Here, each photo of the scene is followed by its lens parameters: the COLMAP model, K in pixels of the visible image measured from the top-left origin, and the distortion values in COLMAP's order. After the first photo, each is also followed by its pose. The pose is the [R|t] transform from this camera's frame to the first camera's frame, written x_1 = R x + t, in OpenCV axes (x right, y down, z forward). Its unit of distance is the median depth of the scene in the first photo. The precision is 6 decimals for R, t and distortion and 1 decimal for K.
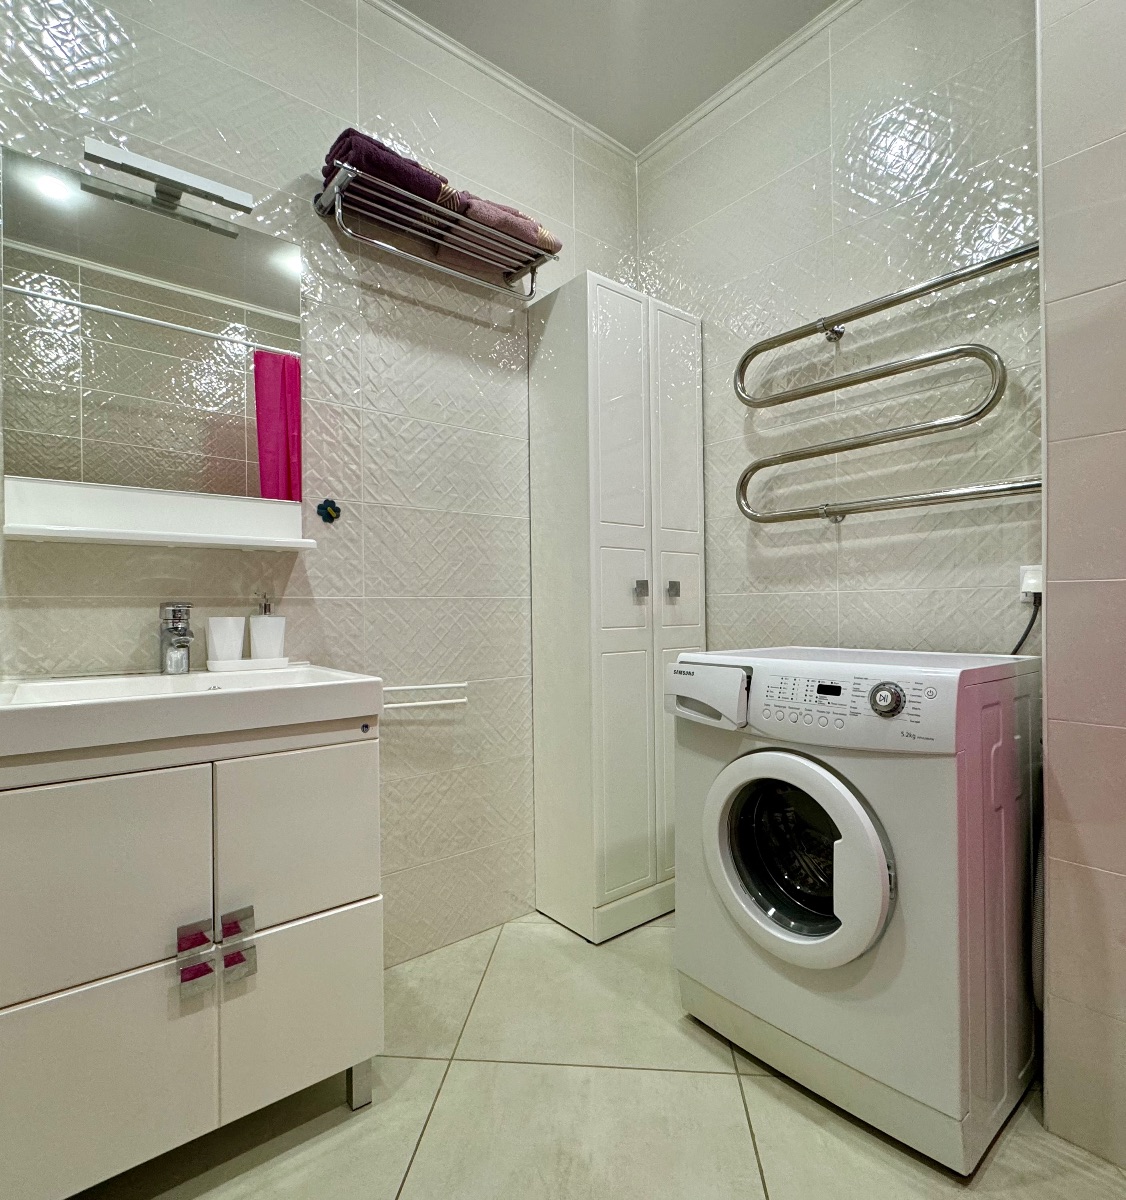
lens RADIAL K [[655.6, 0, 563.0], [0, 655.6, 600.0], [0, 0, 1]] dist [-0.005331, -0.001614]
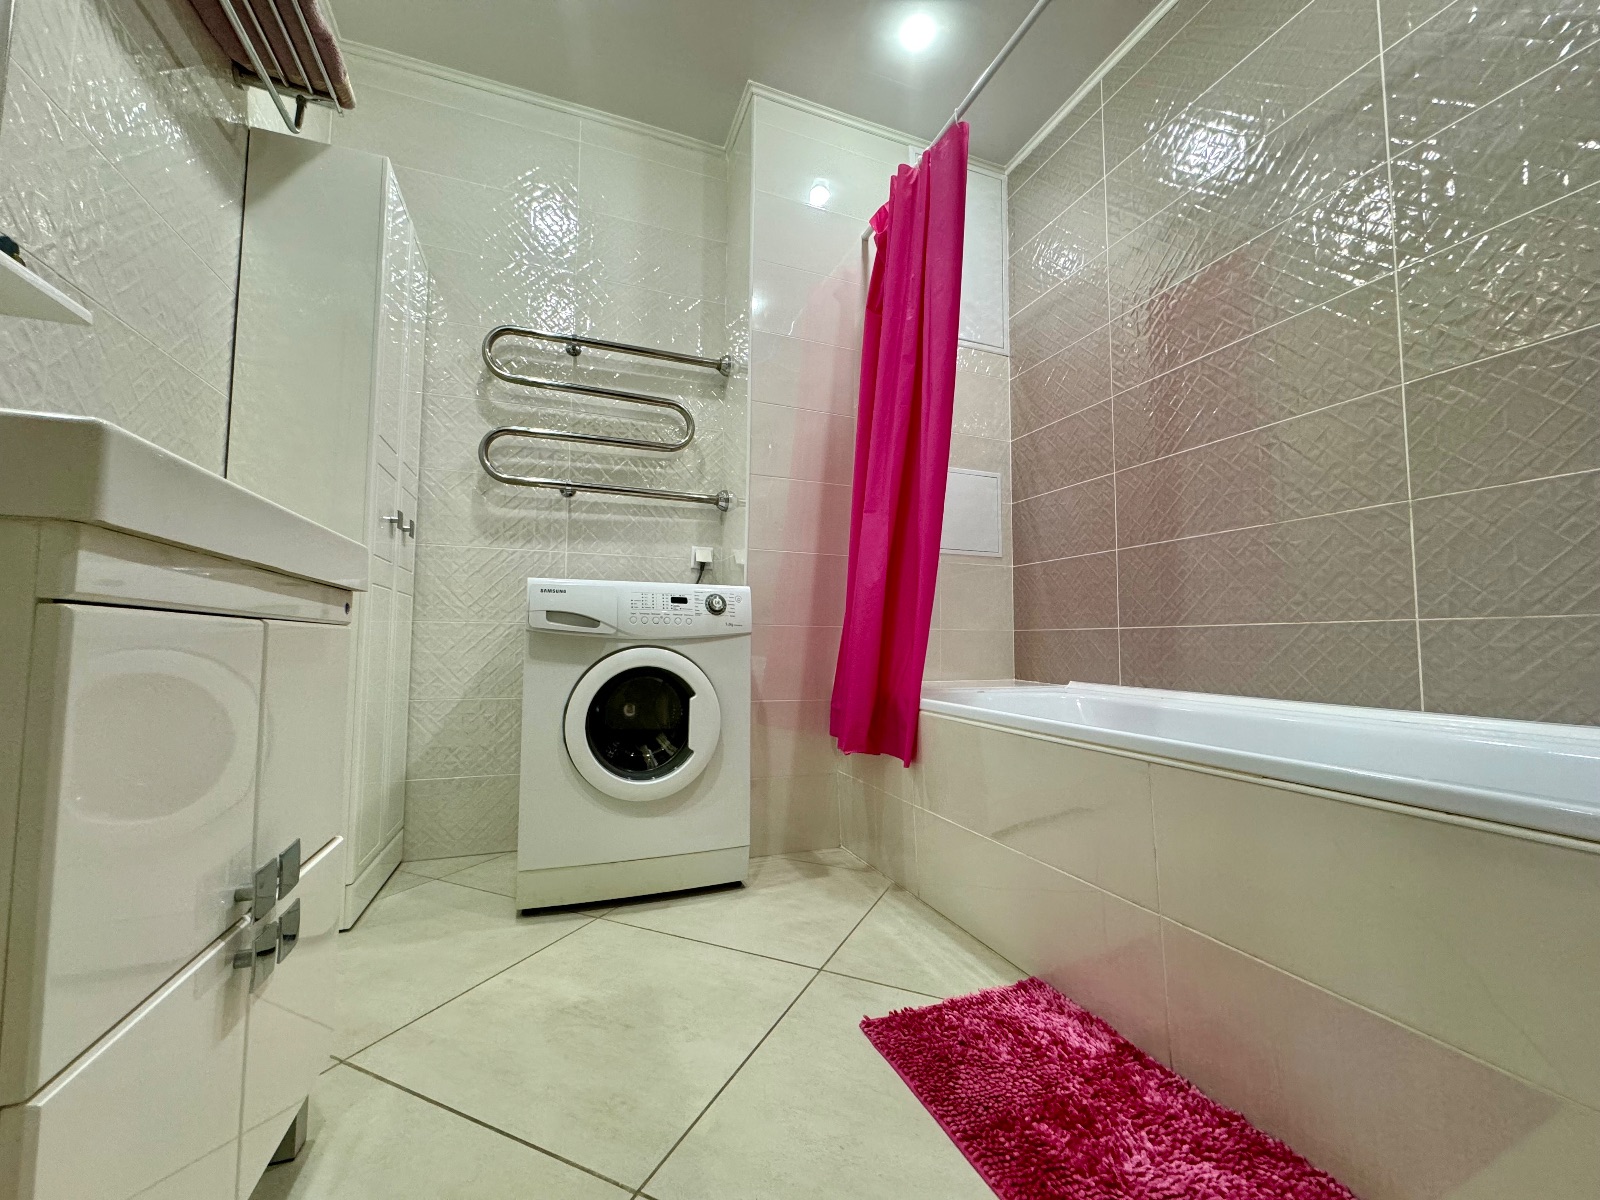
lens RADIAL K [[642.3, 0, 800.0], [0, 642.3, 600.0], [0, 0, 1]] dist [0.001710, 0.000103]
pose [[0.321492, 0.078693, 0.943637, -0.685412], [-0.019585, 0.996880, -0.076460, 0.191454], [-0.946710, 0.006100, 0.322030, 0.221746]]
